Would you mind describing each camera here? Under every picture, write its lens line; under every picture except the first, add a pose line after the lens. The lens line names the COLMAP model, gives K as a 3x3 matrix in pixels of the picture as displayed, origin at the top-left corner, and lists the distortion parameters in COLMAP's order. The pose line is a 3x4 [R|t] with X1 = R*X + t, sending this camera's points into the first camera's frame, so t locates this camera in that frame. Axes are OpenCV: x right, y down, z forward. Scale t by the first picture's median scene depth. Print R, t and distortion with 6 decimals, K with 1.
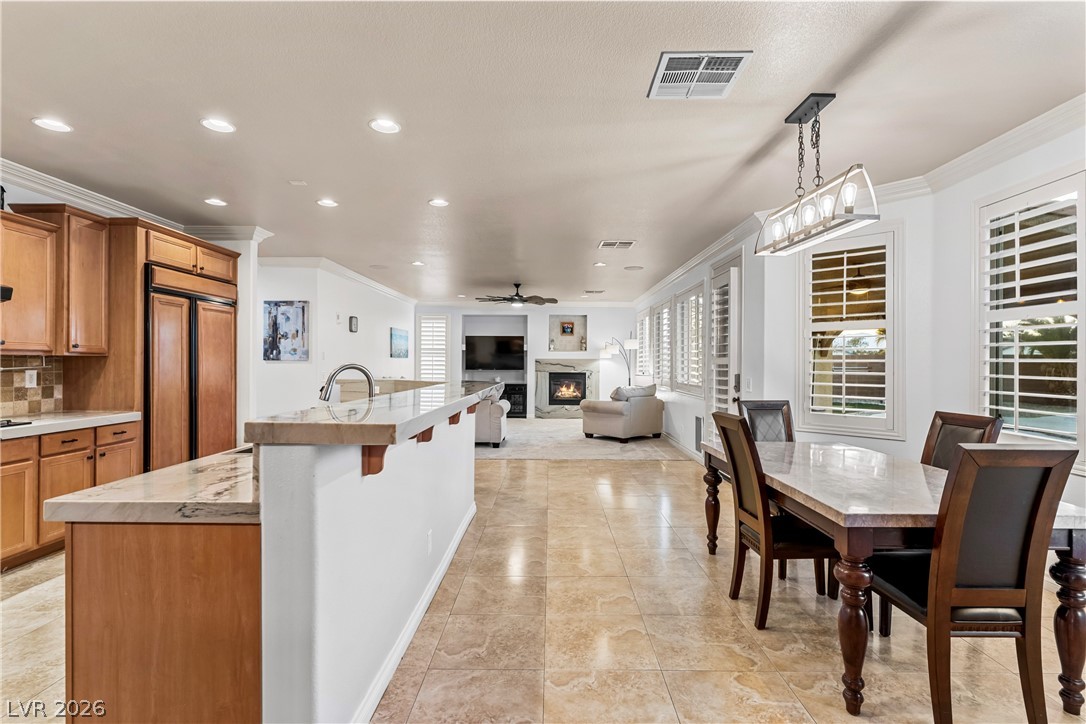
lens RADIAL K [[528.1, 0, 544.0], [0, 528.1, 361.7], [0, 0, 1]] dist [-0.001060, 0.002030]
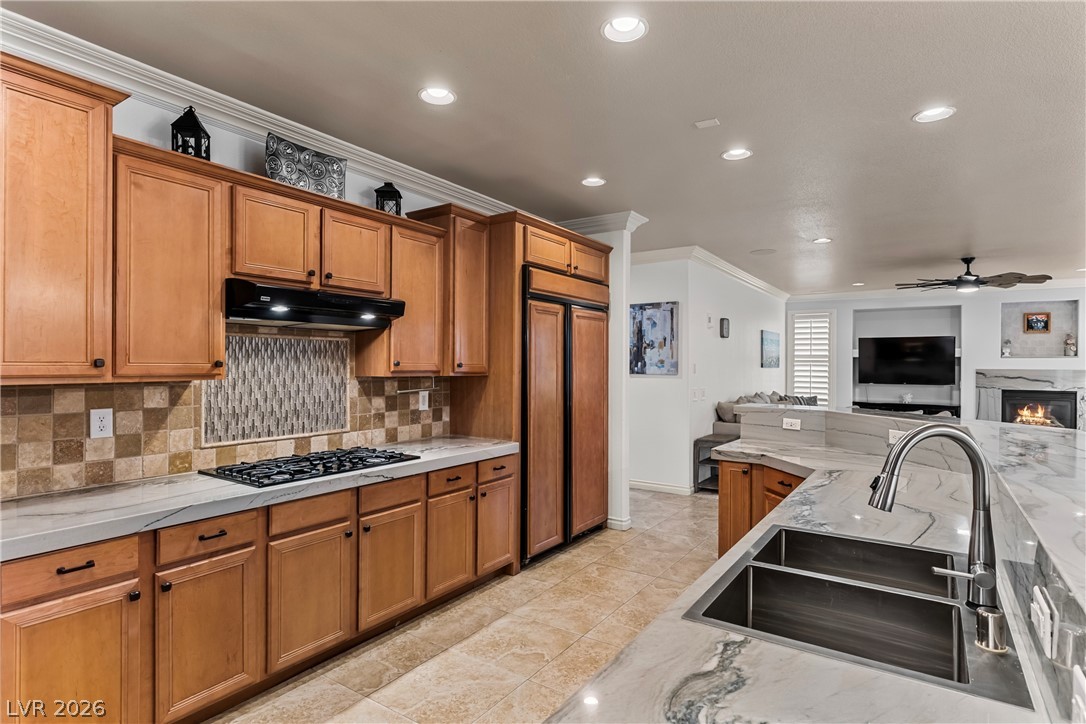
lens RADIAL K [[559.2, 0, 546.7], [0, 559.2, 364.7], [0, 0, 1]] dist [-0.006207, 0.003010]
pose [[0.836100, 0.000581, -0.548577, -0.084228], [-0.001433, 0.999998, -0.001124, -0.009705], [0.548575, 0.001725, 0.836099, 0.099359]]
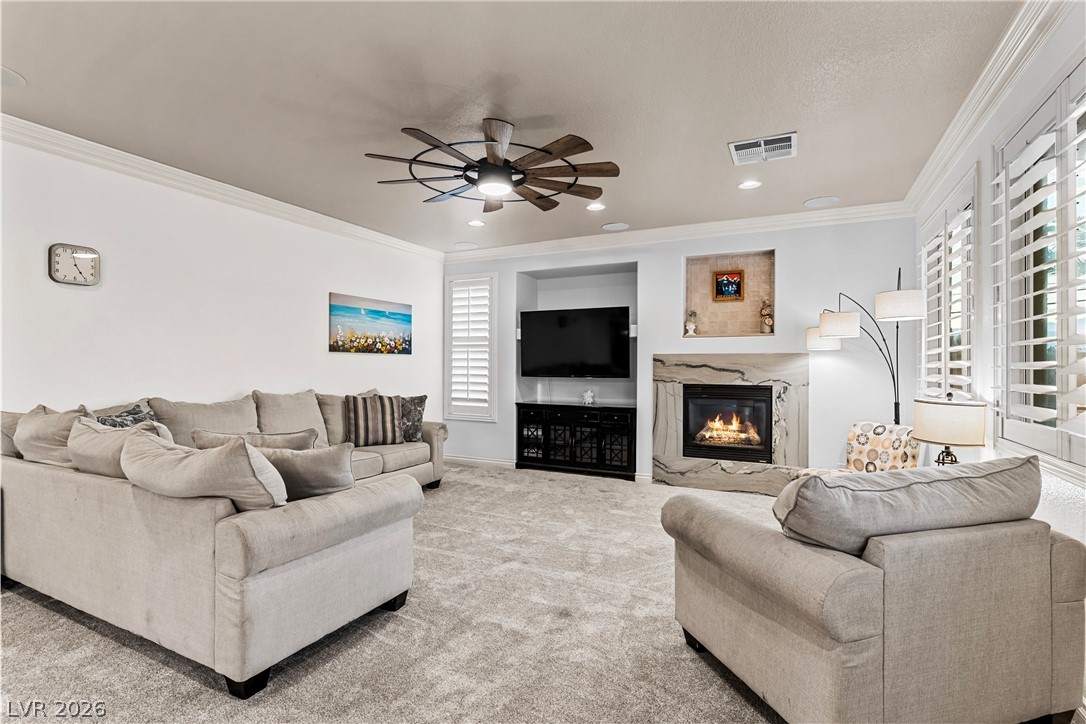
lens RADIAL K [[515.6, 0, 547.0], [0, 515.6, 362.7], [0, 0, 1]] dist [-0.002816, 0.000350]
pose [[0.901507, -0.003085, -0.432754, 0.094971], [-0.000047, 0.999974, -0.007227, 0.005067], [0.432765, 0.006536, 0.901483, 0.553162]]
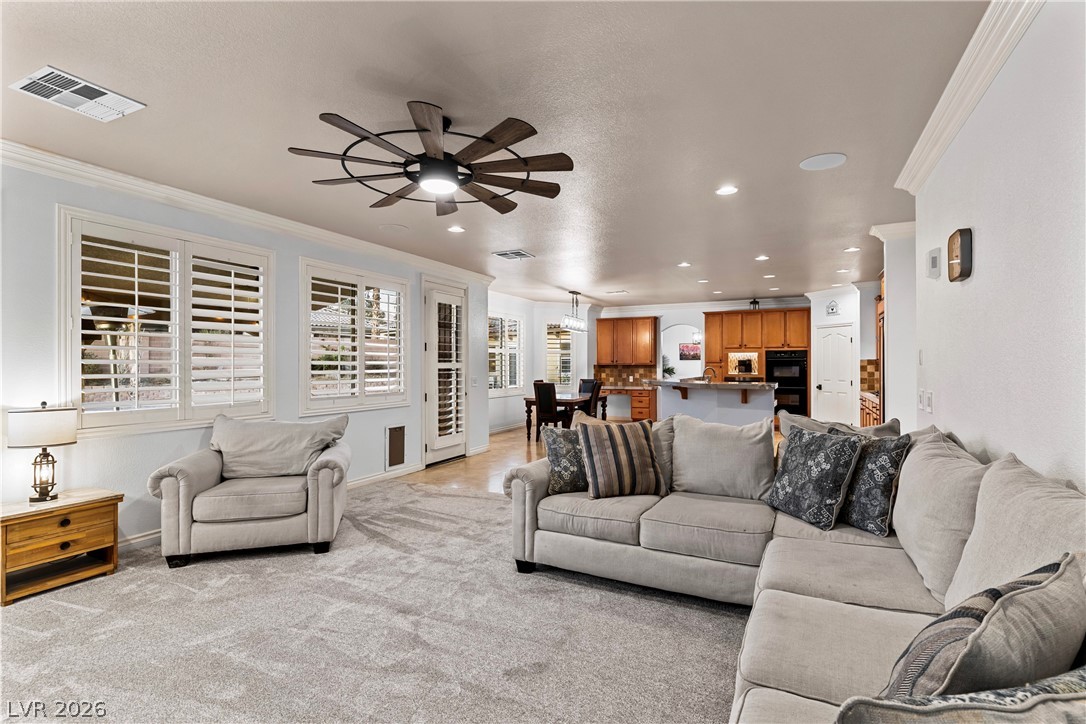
lens RADIAL K [[515.6, 0, 557.2], [0, 515.6, 362.0], [0, 0, 1]] dist [-0.002816, 0.000350]
pose [[-0.908766, -0.000342, 0.417306, -0.187106], [-0.002402, 0.999987, -0.004412, -0.002529], [-0.417300, -0.005012, -0.908755, 0.965471]]
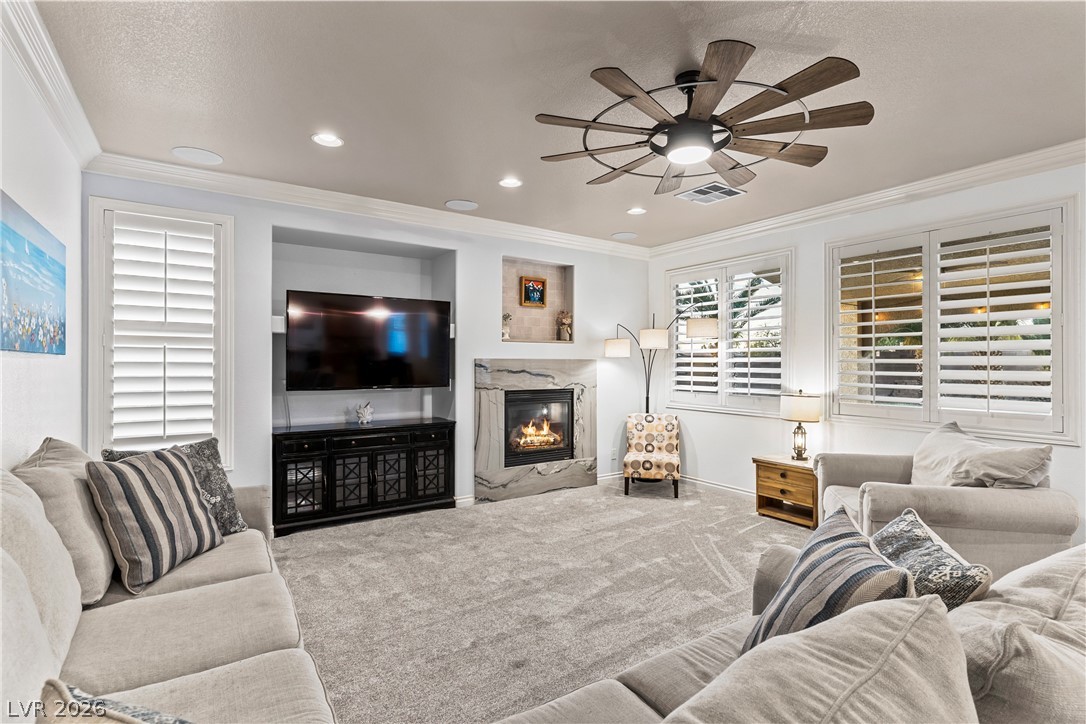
lens RADIAL K [[515.6, 0, 543.7], [0, 515.6, 363.3], [0, 0, 1]] dist [-0.002816, 0.000350]
pose [[0.820086, -0.002350, 0.572235, -0.201706], [0.001961, 0.999997, 0.001297, -0.002559], [-0.572237, 0.000059, 0.820089, 0.641597]]
